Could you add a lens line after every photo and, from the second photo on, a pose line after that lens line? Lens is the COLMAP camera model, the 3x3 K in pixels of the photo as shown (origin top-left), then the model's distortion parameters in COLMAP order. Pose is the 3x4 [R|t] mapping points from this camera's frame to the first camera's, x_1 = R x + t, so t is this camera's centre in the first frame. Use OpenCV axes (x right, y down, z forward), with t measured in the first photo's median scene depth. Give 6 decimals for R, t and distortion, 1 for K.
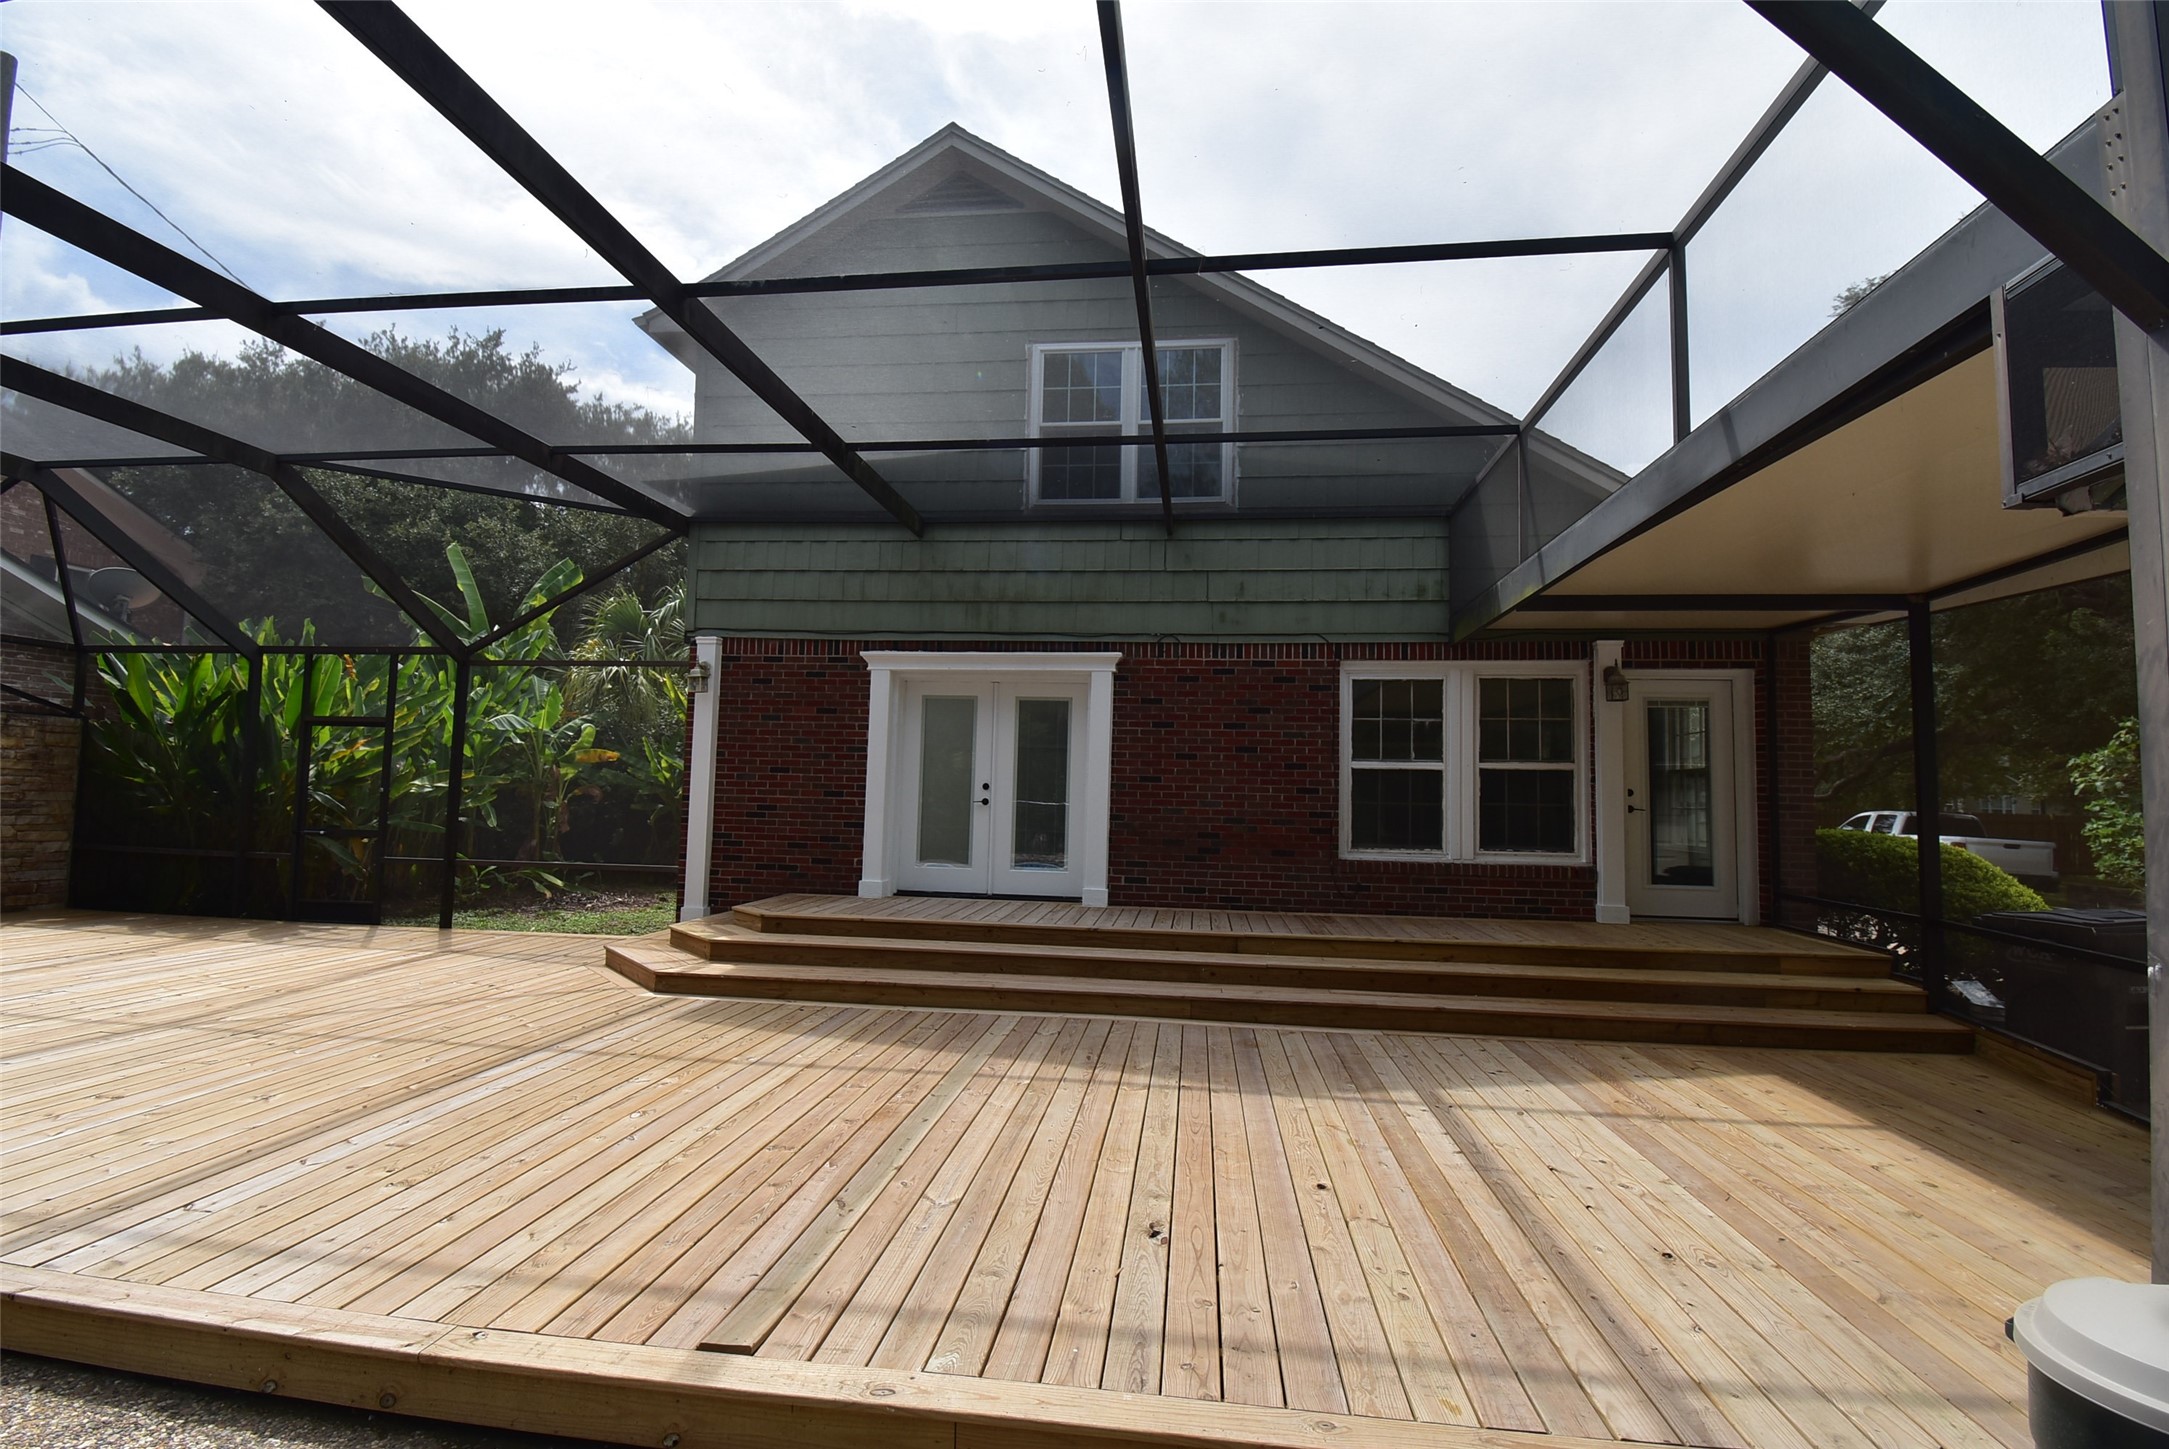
lens RADIAL K [[974.1, 0, 1084.5], [0, 974.1, 724.5], [0, 0, 1]] dist [0.025933, -0.031987]
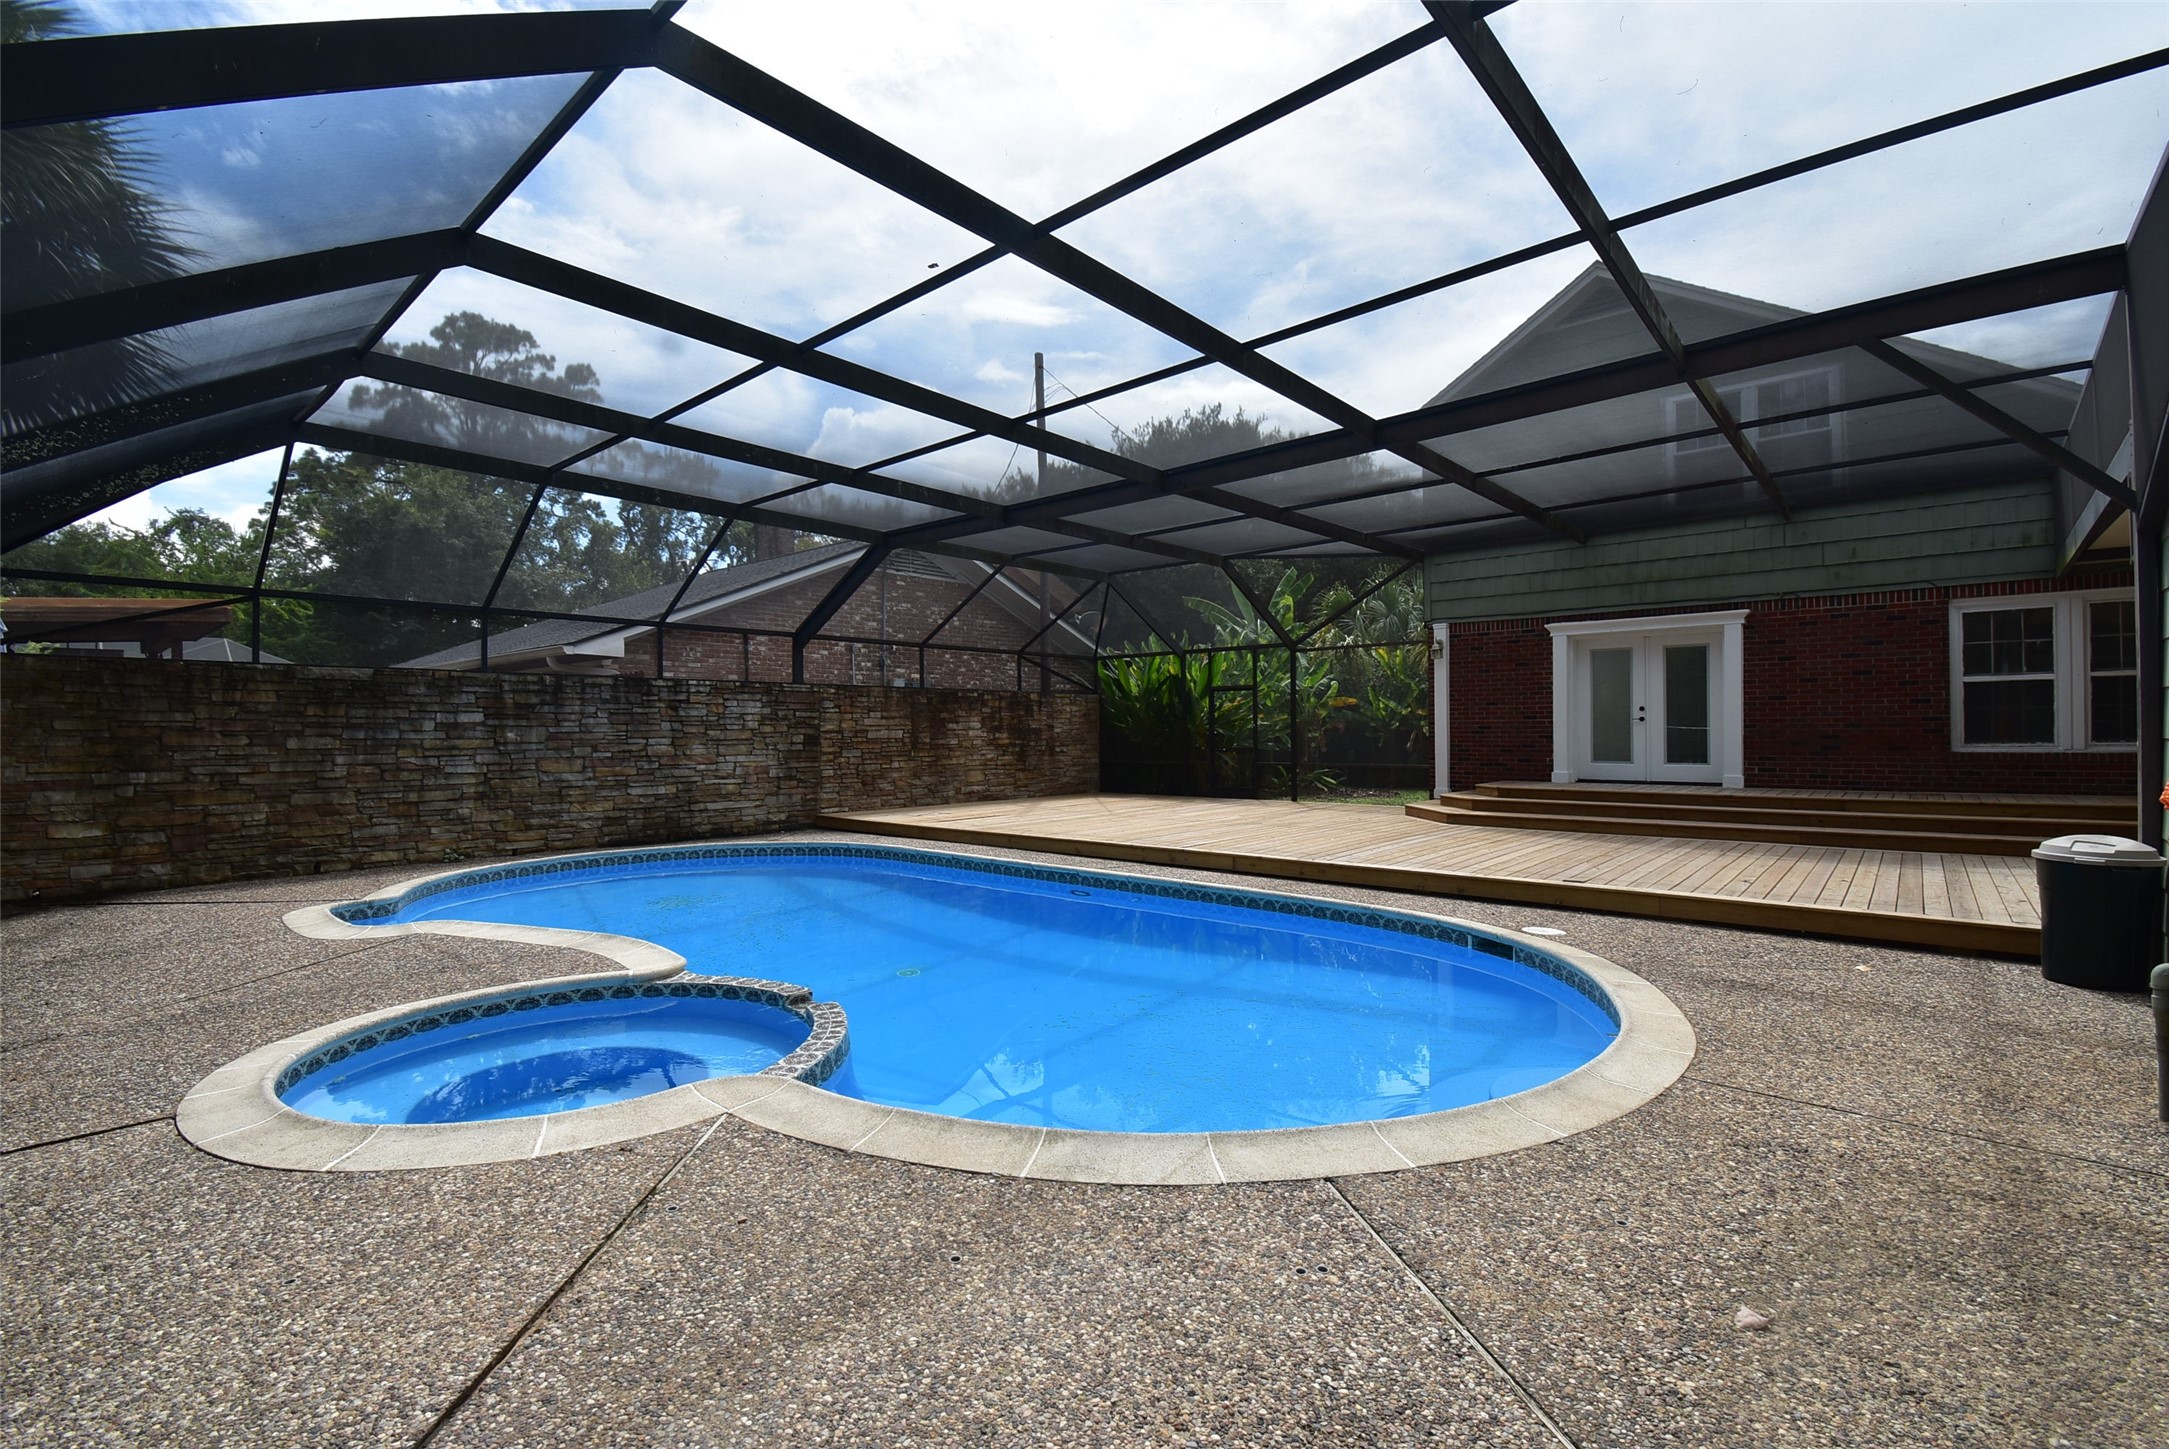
lens RADIAL K [[974.1, 0, 1084.5], [0, 974.1, 724.5], [0, 0, 1]] dist [0.025933, -0.031987]
pose [[0.824955, -0.033772, -0.564189, 0.038347], [0.067121, 0.997003, 0.038465, -0.026516], [0.561199, -0.069601, 0.824749, -0.712676]]
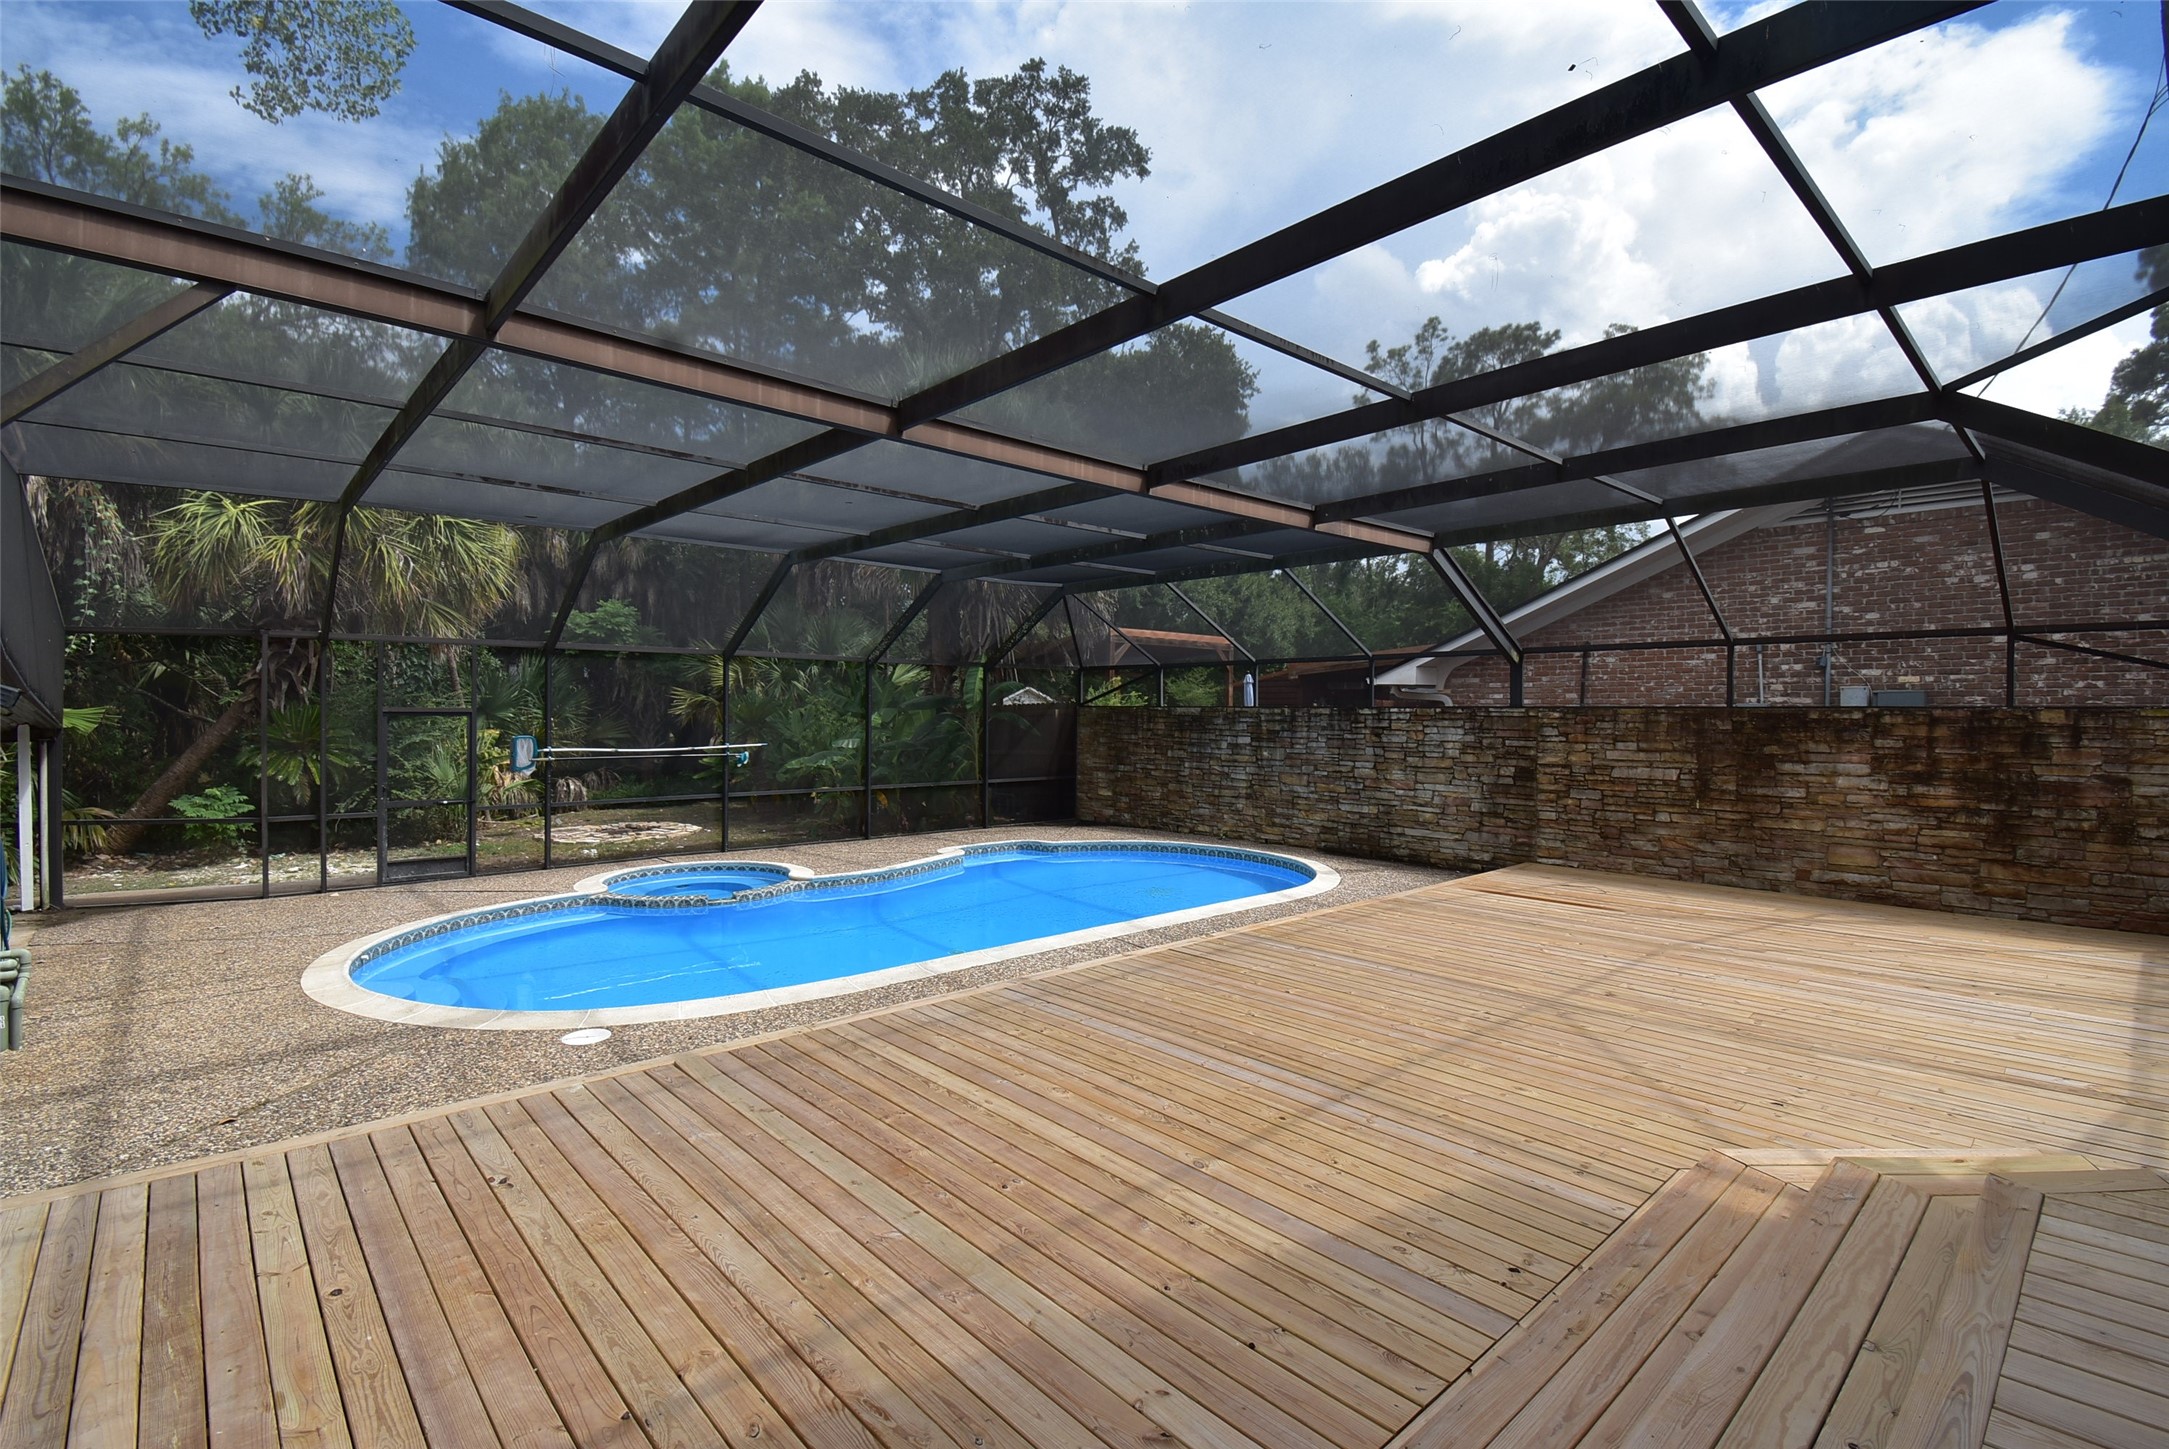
lens RADIAL K [[974.1, 0, 1084.5], [0, 974.1, 724.5], [0, 0, 1]] dist [0.025933, -0.031987]
pose [[-0.655060, -0.016709, -0.755392, 0.209072], [0.032640, 0.998196, -0.050385, 0.014457], [0.754871, -0.057661, -0.653333, 0.940380]]
